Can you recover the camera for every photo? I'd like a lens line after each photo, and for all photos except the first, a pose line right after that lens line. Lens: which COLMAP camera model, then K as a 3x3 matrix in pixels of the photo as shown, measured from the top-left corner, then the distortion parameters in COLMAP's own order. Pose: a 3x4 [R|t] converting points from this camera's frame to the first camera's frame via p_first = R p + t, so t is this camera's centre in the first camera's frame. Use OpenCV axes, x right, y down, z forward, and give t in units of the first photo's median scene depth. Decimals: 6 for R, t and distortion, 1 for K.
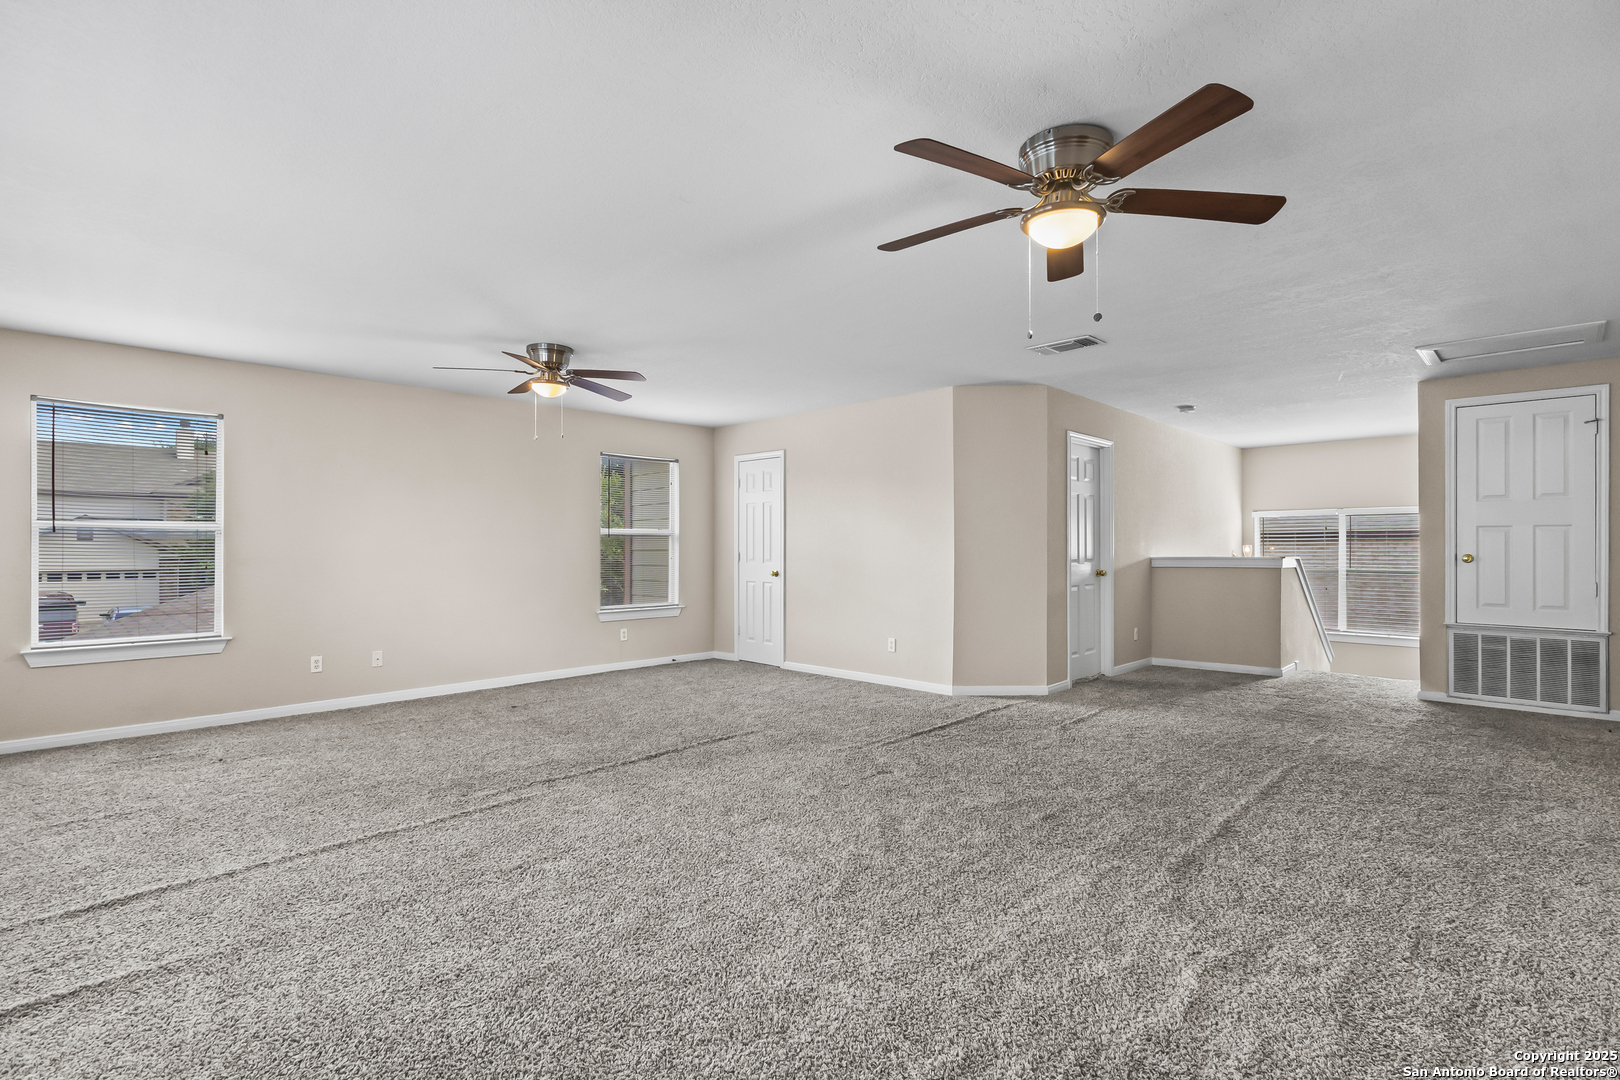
lens RADIAL K [[745.6, 0, 810.0], [0, 745.6, 540.0], [0, 0, 1]] dist [-0.002806, -0.000047]
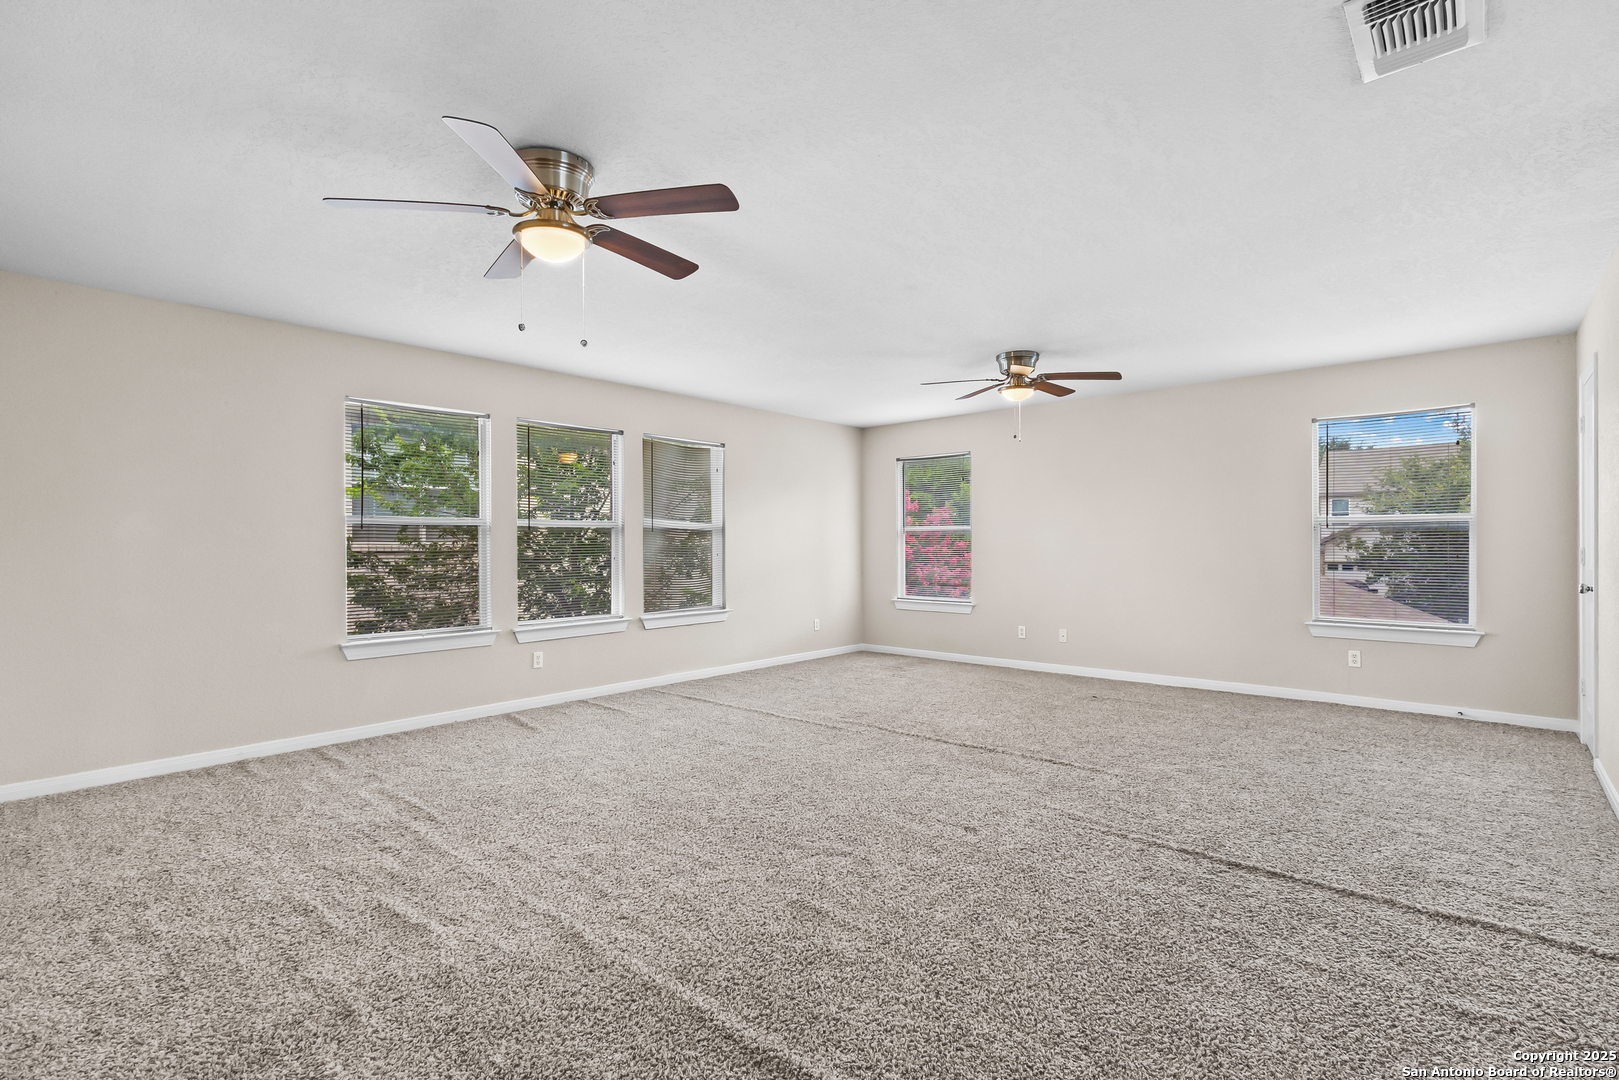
lens RADIAL K [[745.2, 0, 809.5], [0, 745.2, 540.0], [0, 0, 1]] dist [-0.002806, -0.000047]
pose [[0.055005, -0.003685, -0.998479, 0.671788], [0.013901, 0.999899, -0.002925, 0.003852], [0.998389, -0.013719, 0.055050, 0.603447]]
